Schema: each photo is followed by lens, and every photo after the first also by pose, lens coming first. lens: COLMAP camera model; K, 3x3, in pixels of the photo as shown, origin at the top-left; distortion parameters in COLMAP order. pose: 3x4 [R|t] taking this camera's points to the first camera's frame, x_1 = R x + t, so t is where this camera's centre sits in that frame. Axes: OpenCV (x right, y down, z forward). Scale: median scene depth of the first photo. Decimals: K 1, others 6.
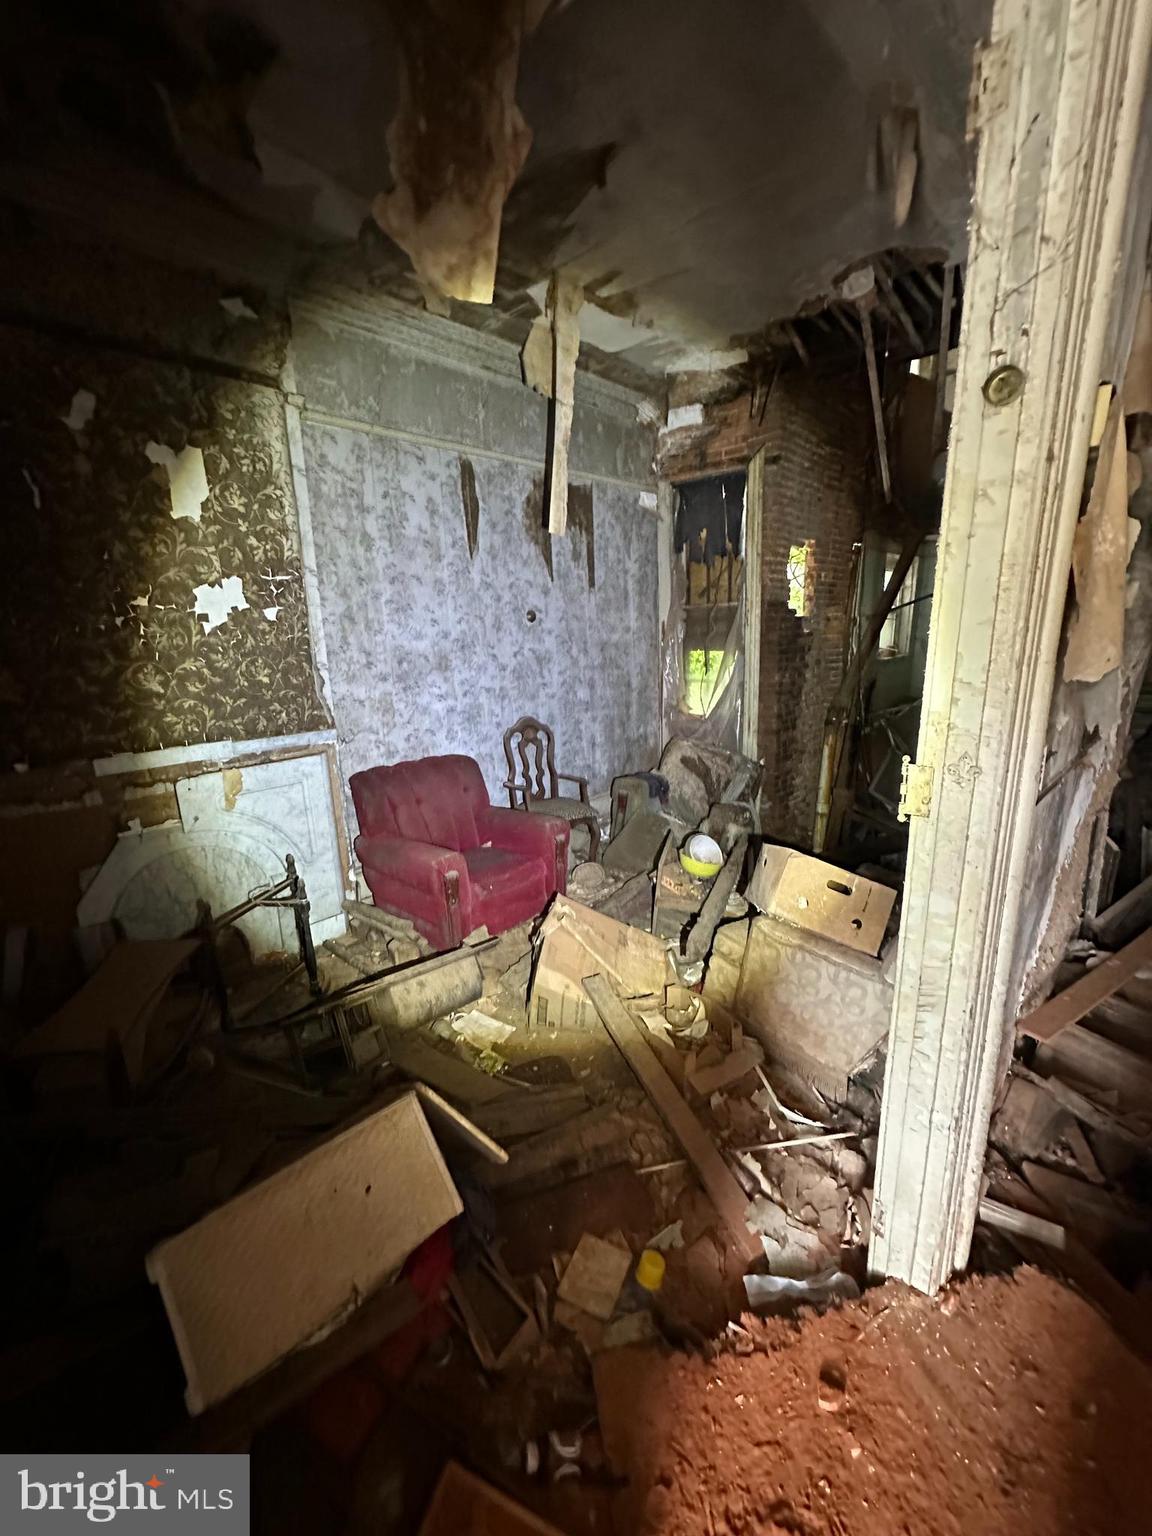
lens RADIAL K [[612.8, 0, 579.1], [0, 612.8, 769.3], [0, 0, 1]] dist [-0.002541, 0.001494]
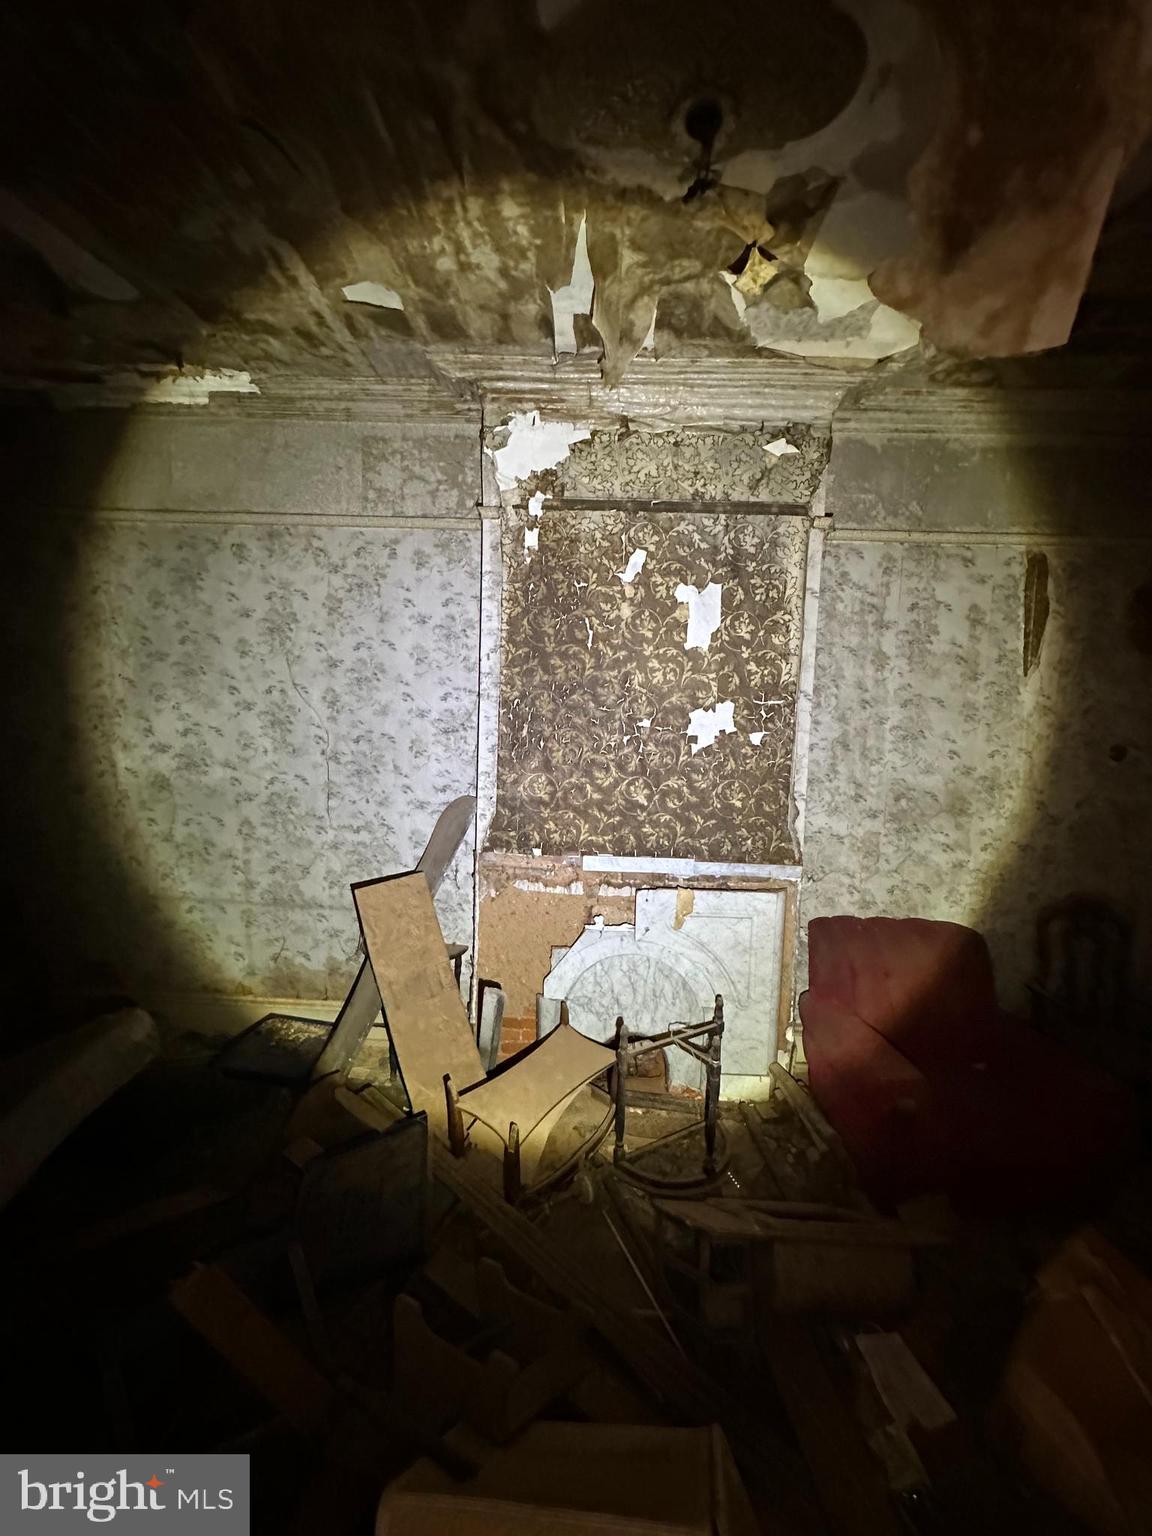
lens RADIAL K [[612.8, 0, 579.8], [0, 612.8, 770.3], [0, 0, 1]] dist [-0.002541, 0.001494]
pose [[0.685365, 0.111396, -0.719629, 0.006249], [-0.214081, 0.975382, -0.052902, -0.085080], [0.696020, 0.190316, 0.692341, 0.133391]]
